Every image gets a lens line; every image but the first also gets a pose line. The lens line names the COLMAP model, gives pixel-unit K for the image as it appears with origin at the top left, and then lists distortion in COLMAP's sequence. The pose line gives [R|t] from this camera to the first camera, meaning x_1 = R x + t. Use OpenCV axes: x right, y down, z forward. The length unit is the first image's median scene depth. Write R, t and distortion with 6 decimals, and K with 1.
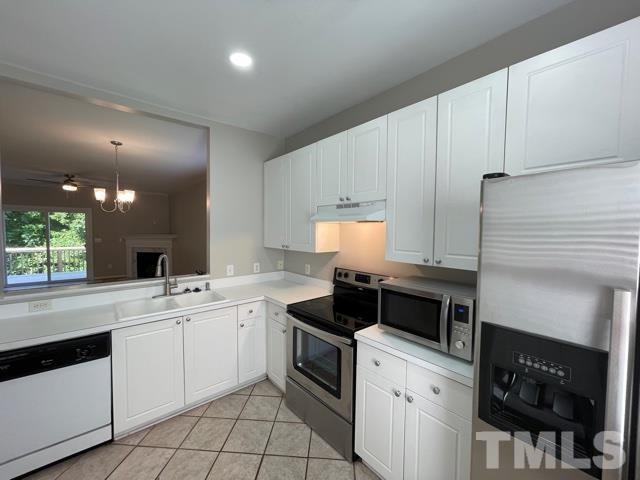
lens RADIAL K [[256.7, 0, 317.9], [0, 256.7, 239.9], [0, 0, 1]] dist [-0.004499, 0.000094]
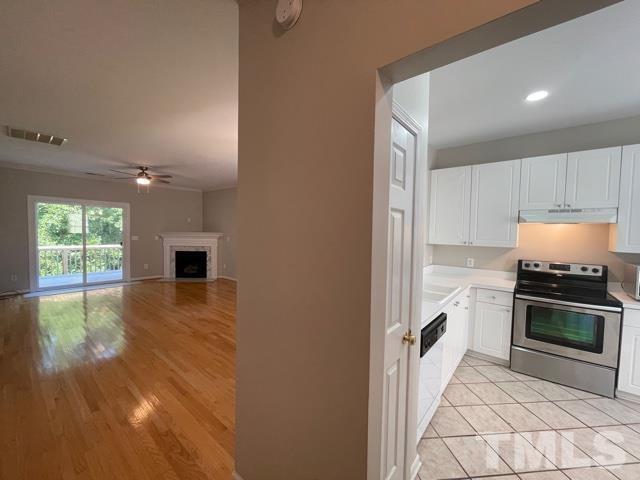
lens RADIAL K [[256.7, 0, 320.2], [0, 256.7, 240.1], [0, 0, 1]] dist [-0.004499, 0.000094]
pose [[0.986158, 0.004333, 0.165754, -0.389676], [-0.004429, 0.999990, 0.000209, 0.006086], [-0.165751, -0.000940, 0.986167, -0.021120]]
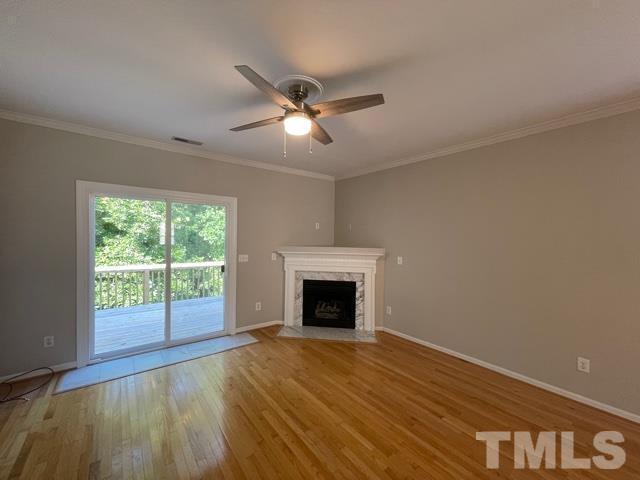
lens RADIAL K [[256.7, 0, 321.7], [0, 256.7, 242.3], [0, 0, 1]] dist [-0.004499, 0.000094]
pose [[0.998844, 0.007792, -0.047439, -0.738474], [-0.008618, 0.999814, -0.017236, -0.025794], [0.047295, 0.017625, 0.998725, 0.520586]]
